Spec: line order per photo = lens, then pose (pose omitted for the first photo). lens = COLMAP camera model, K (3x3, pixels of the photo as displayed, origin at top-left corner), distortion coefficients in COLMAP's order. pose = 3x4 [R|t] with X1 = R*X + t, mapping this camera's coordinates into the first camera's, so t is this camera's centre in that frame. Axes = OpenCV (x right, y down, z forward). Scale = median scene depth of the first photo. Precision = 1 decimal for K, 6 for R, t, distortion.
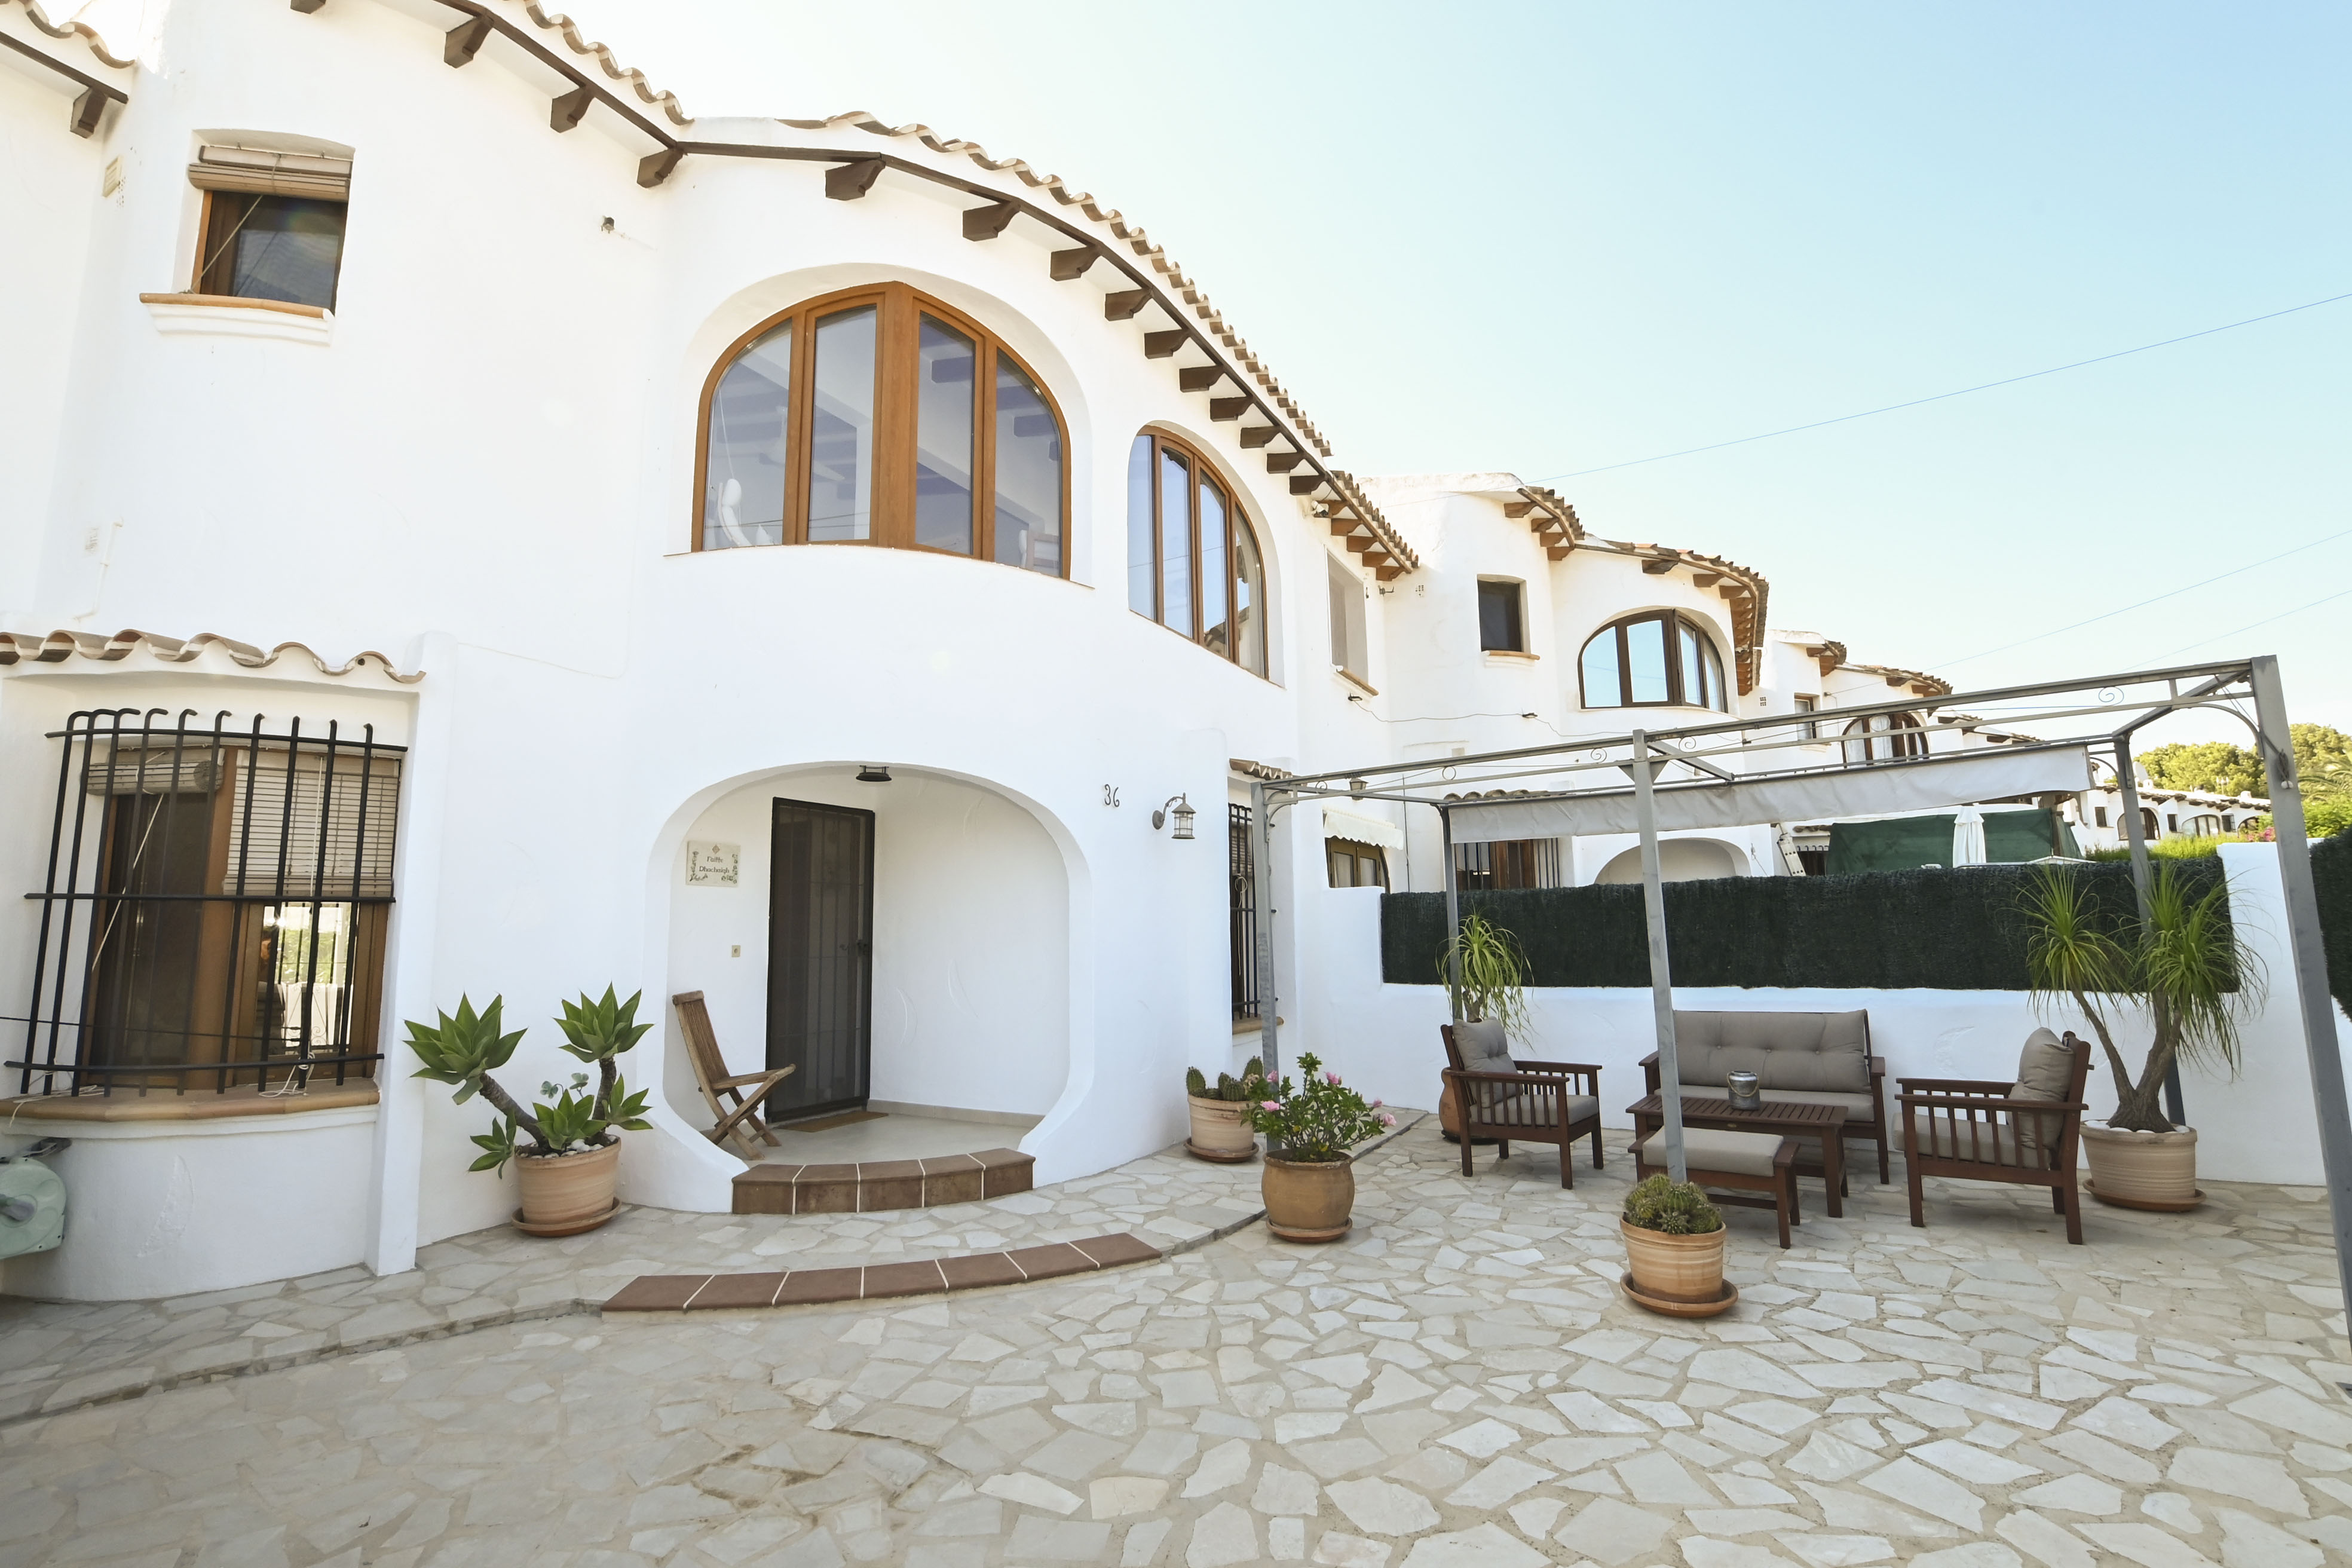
lens RADIAL K [[1040.3, 0, 1171.2], [0, 1040.3, 785.7], [0, 0, 1]] dist [-0.036155, 0.005321]
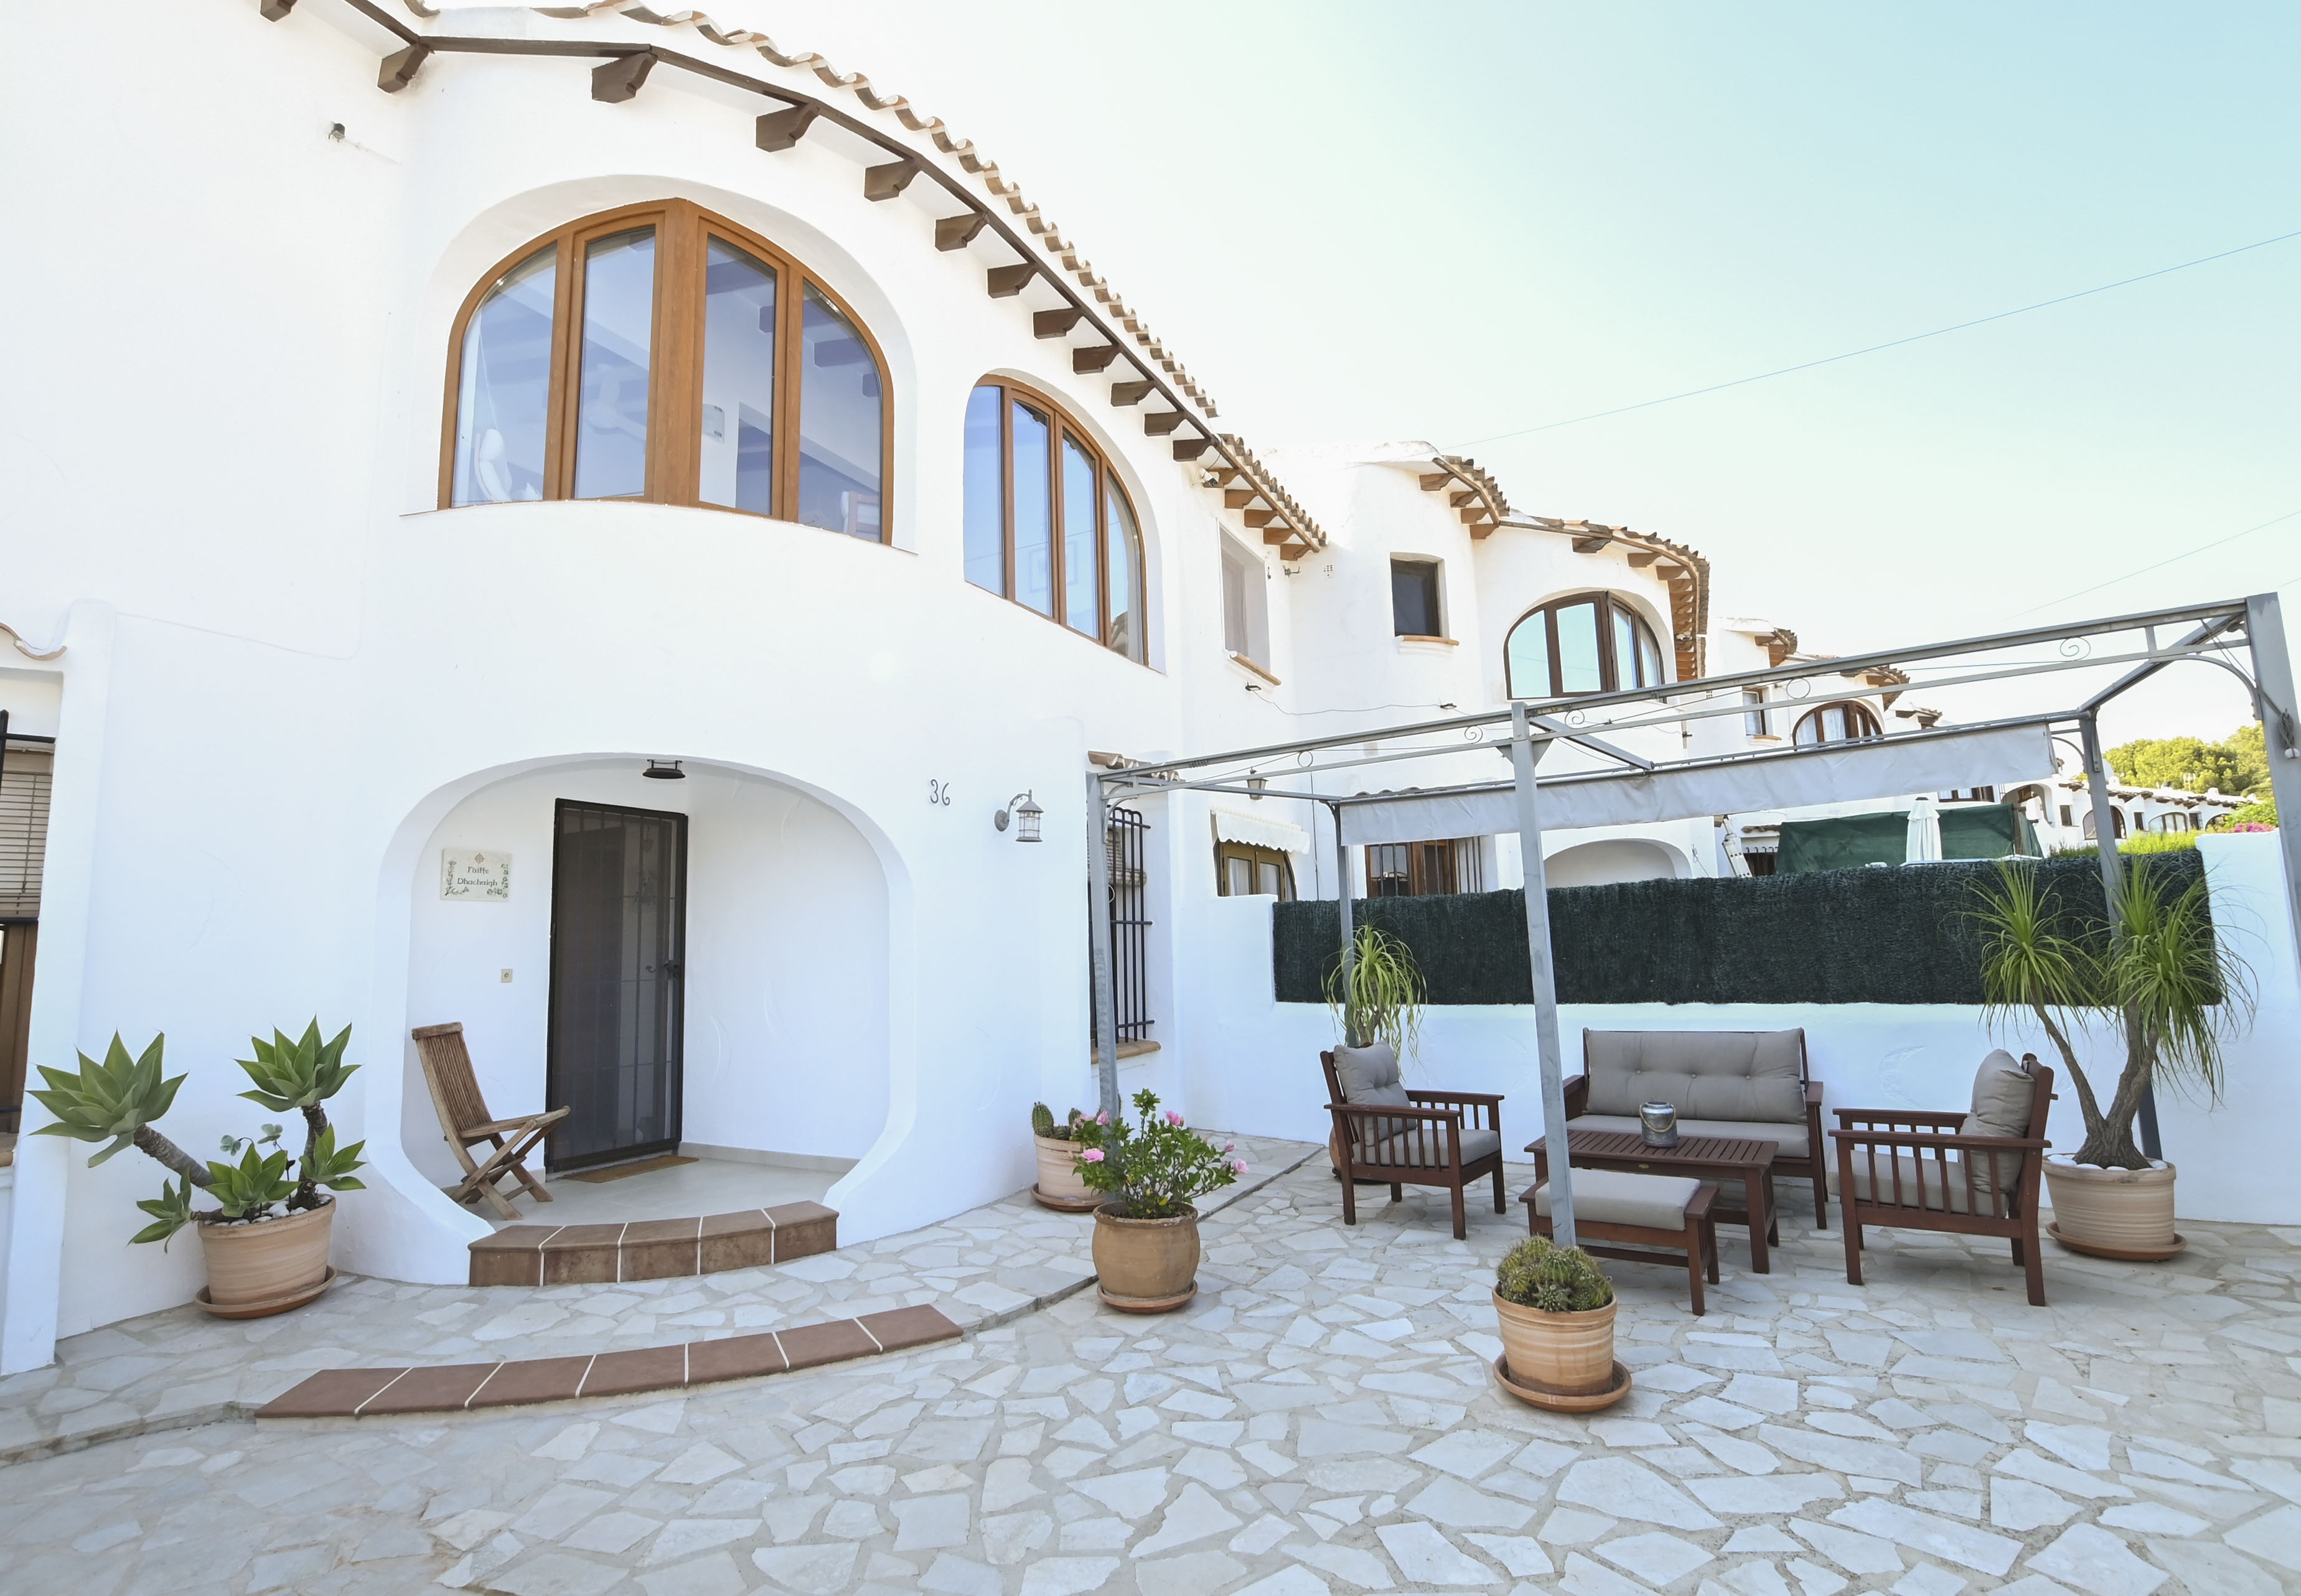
lens RADIAL K [[1059.6, 0, 1152.6], [0, 1059.6, 800.4], [0, 0, 1]] dist [-0.035193, 0.005047]
pose [[0.999779, -0.008925, 0.019051, 0.113192], [0.008839, 0.999950, 0.004590, 0.014956], [-0.019091, -0.004421, 0.999808, 0.121668]]
